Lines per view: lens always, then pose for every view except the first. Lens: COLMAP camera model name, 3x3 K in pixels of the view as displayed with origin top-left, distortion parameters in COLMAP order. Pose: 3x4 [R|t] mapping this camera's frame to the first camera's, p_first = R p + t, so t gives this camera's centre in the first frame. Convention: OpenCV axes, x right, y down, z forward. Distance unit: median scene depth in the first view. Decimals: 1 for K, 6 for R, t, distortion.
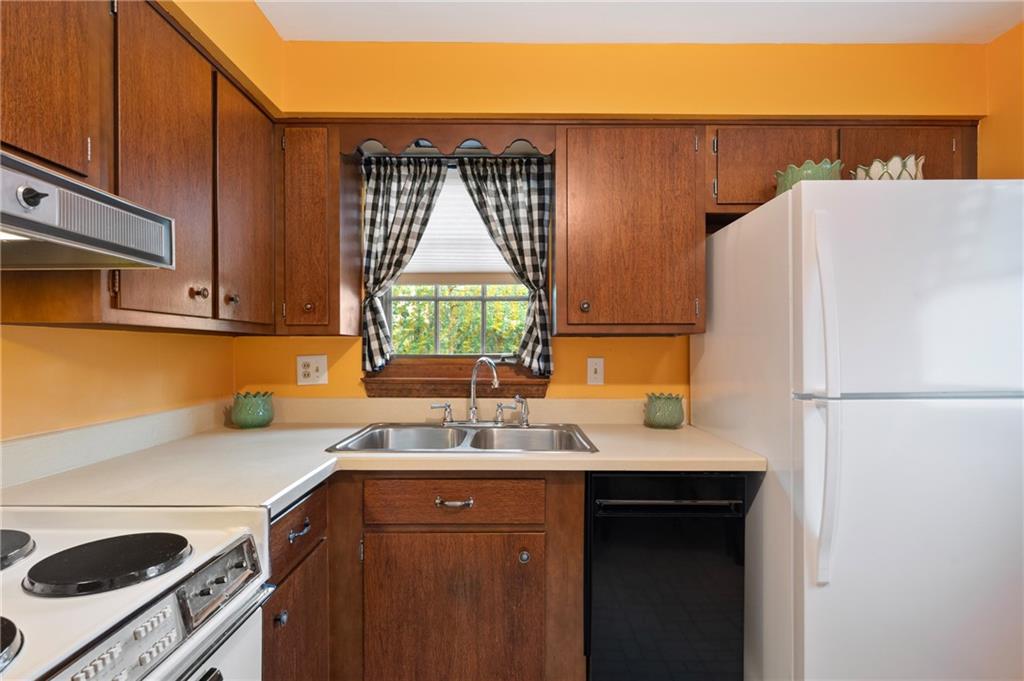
lens RADIAL K [[500.1, 0, 512.6], [0, 500.1, 351.2], [0, 0, 1]] dist [-0.000831, -0.001207]
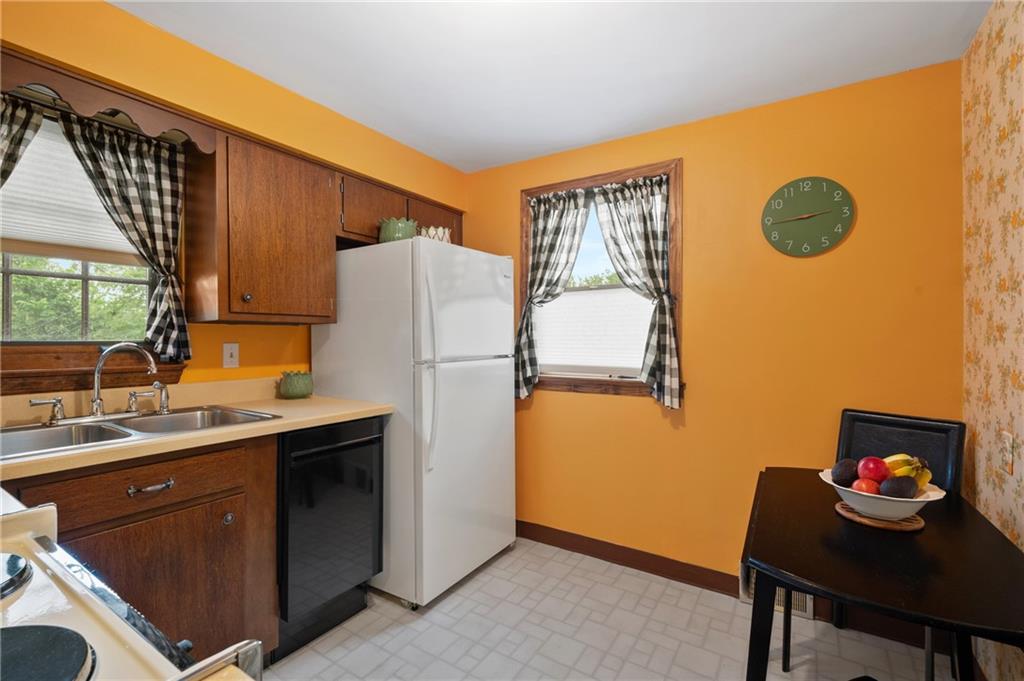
lens RADIAL K [[459.6, 0, 508.3], [0, 459.6, 335.8], [0, 0, 1]] dist [-0.004252, -0.000451]
pose [[0.548525, 0.003791, 0.836125, -0.400673], [0.004896, 0.999958, -0.007745, 0.009192], [-0.836120, 0.008342, 0.548484, -0.077418]]
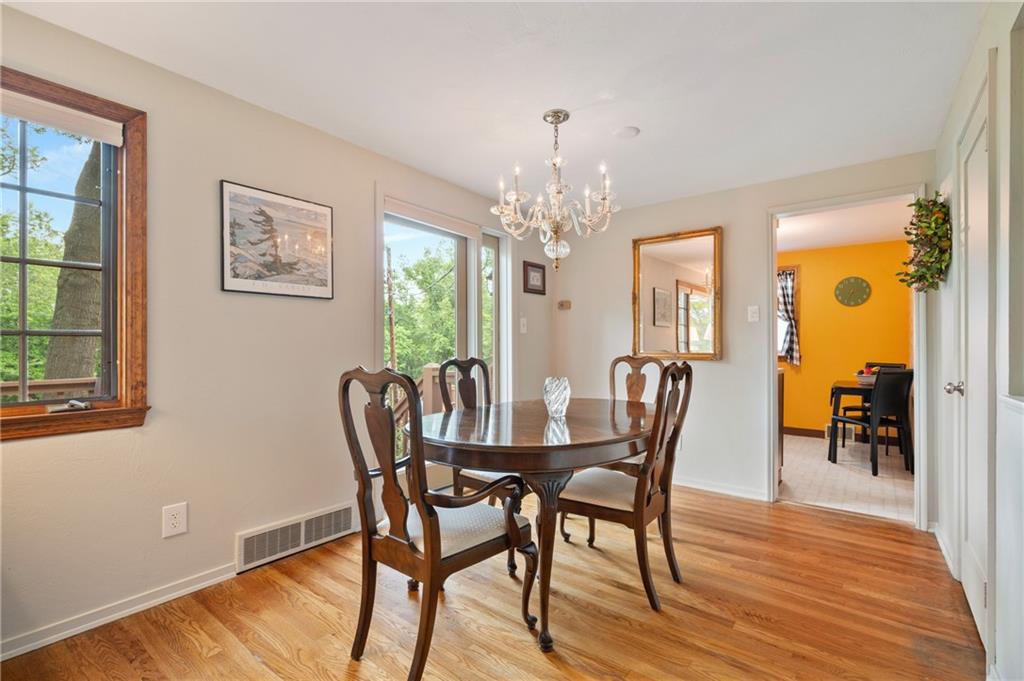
lens RADIAL K [[459.6, 0, 515.2], [0, 459.6, 343.2], [0, 0, 1]] dist [-0.004252, -0.000451]
pose [[0.622900, -0.001900, 0.782299, -1.254537], [0.005315, 0.999984, -0.001803, 0.021469], [-0.782283, 0.005281, 0.622900, -0.126570]]
